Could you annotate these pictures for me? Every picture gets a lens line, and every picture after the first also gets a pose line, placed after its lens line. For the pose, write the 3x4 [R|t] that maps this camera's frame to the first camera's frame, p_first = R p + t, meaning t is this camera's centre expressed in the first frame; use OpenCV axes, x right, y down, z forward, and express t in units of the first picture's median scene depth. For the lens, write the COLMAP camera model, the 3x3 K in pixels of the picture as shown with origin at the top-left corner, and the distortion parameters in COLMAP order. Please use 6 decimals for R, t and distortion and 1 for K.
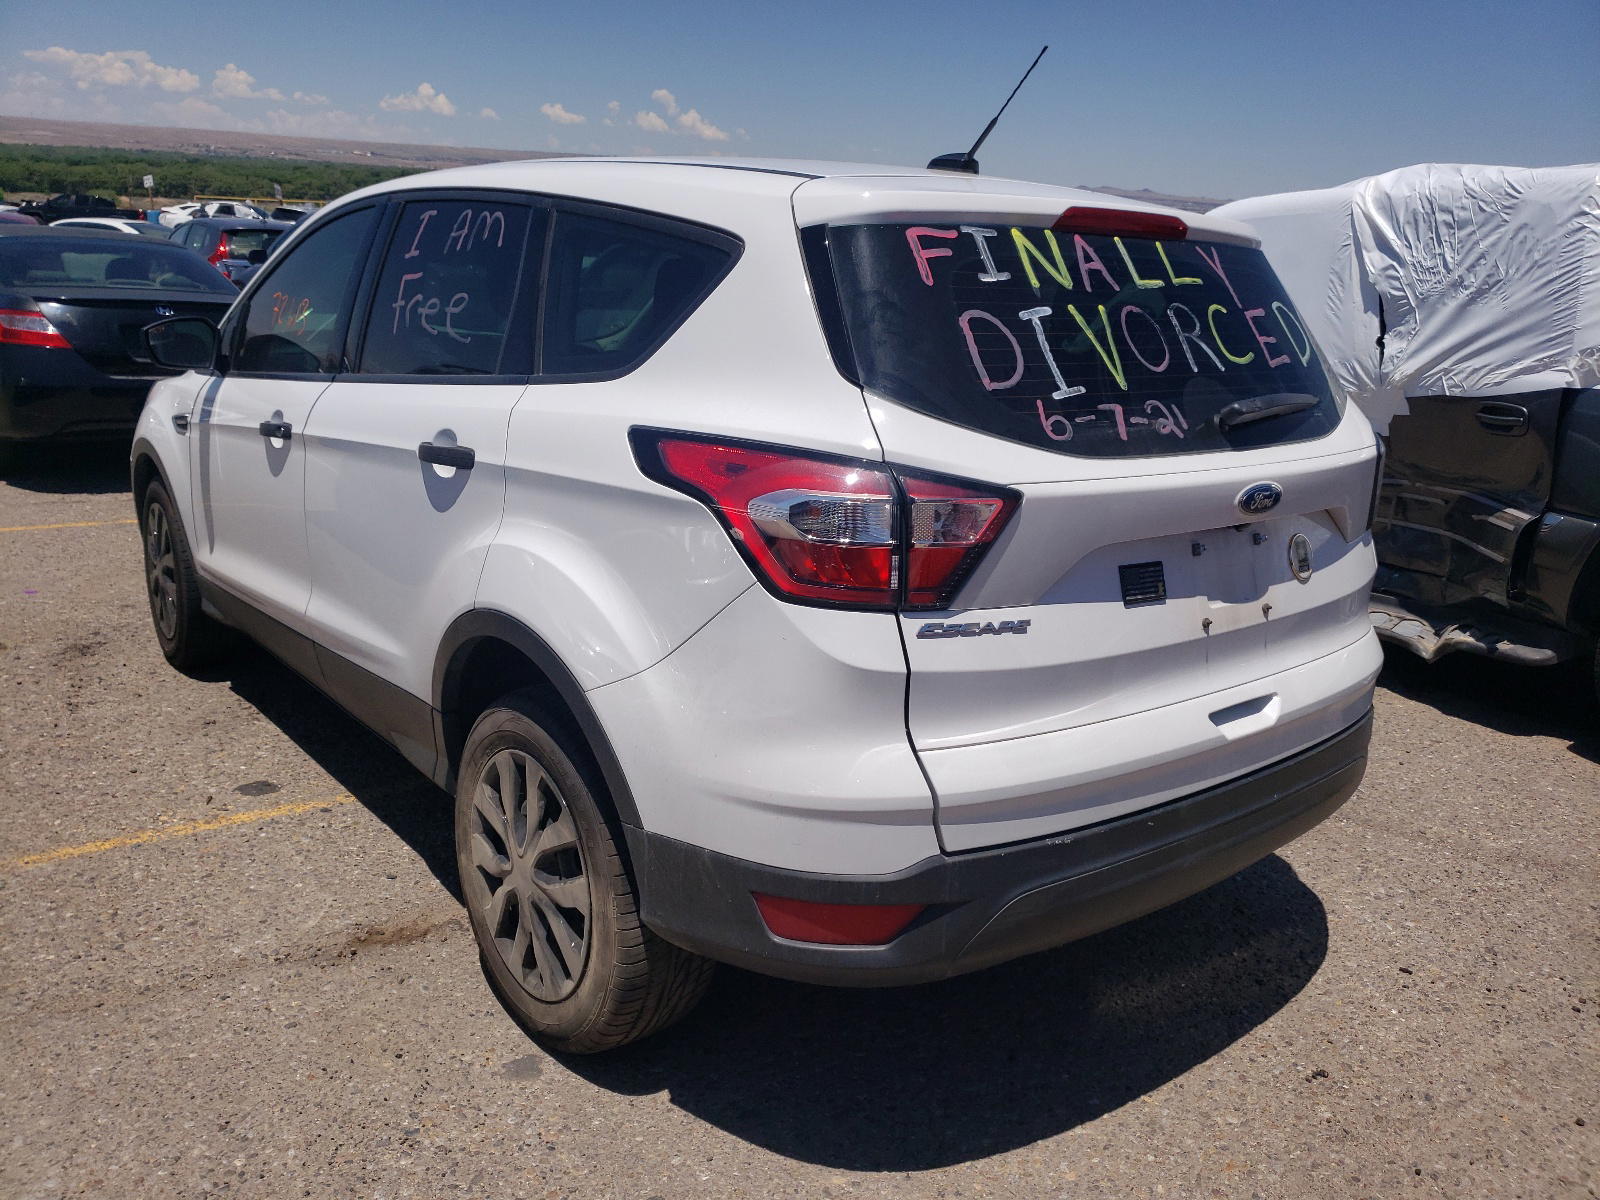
lens RADIAL K [[1249.7, 0, 809.3], [0, 1249.7, 603.2], [0, 0, 1]] dist [0.032174, -0.032028]
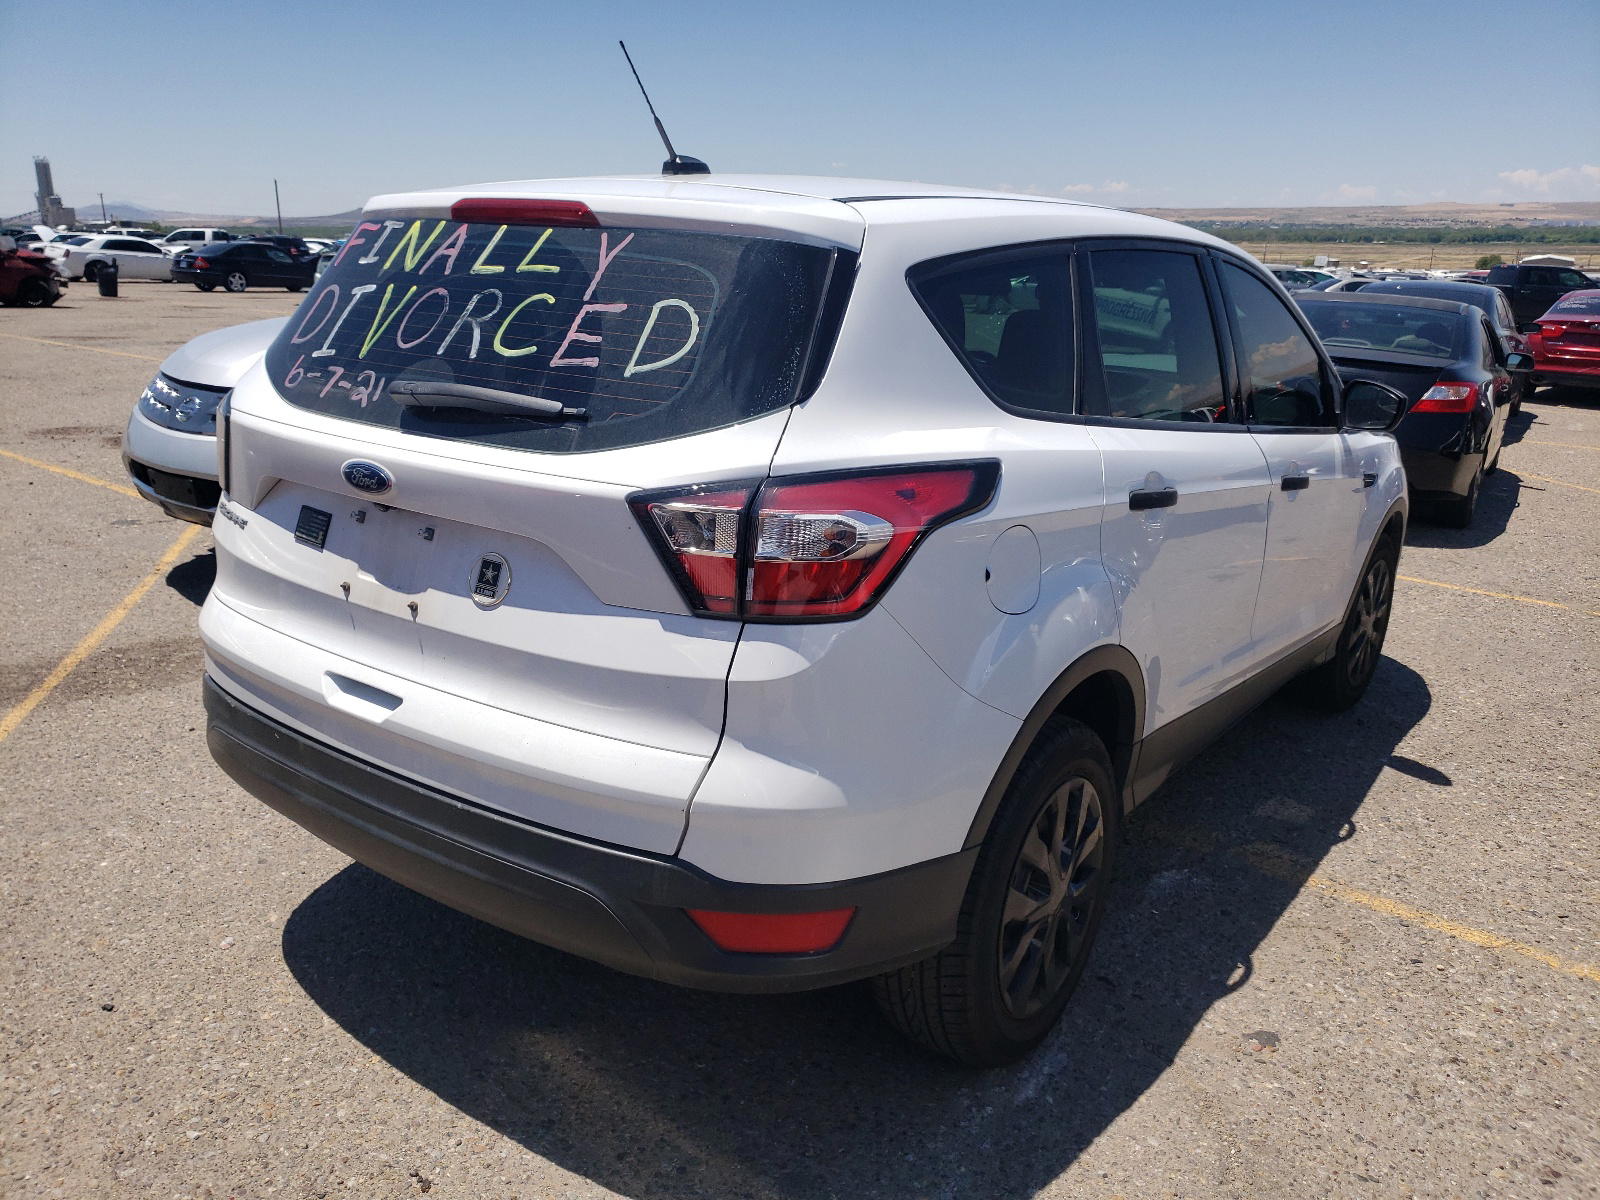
lens RADIAL K [[1249.7, 0, 805.9], [0, 1249.7, 606.6], [0, 0, 1]] dist [0.032174, -0.032028]
pose [[0.269344, 0.220631, -0.937430, 1.378646], [-0.294379, 0.945674, 0.137990, -0.221076], [0.916948, 0.238793, 0.319661, 1.011973]]
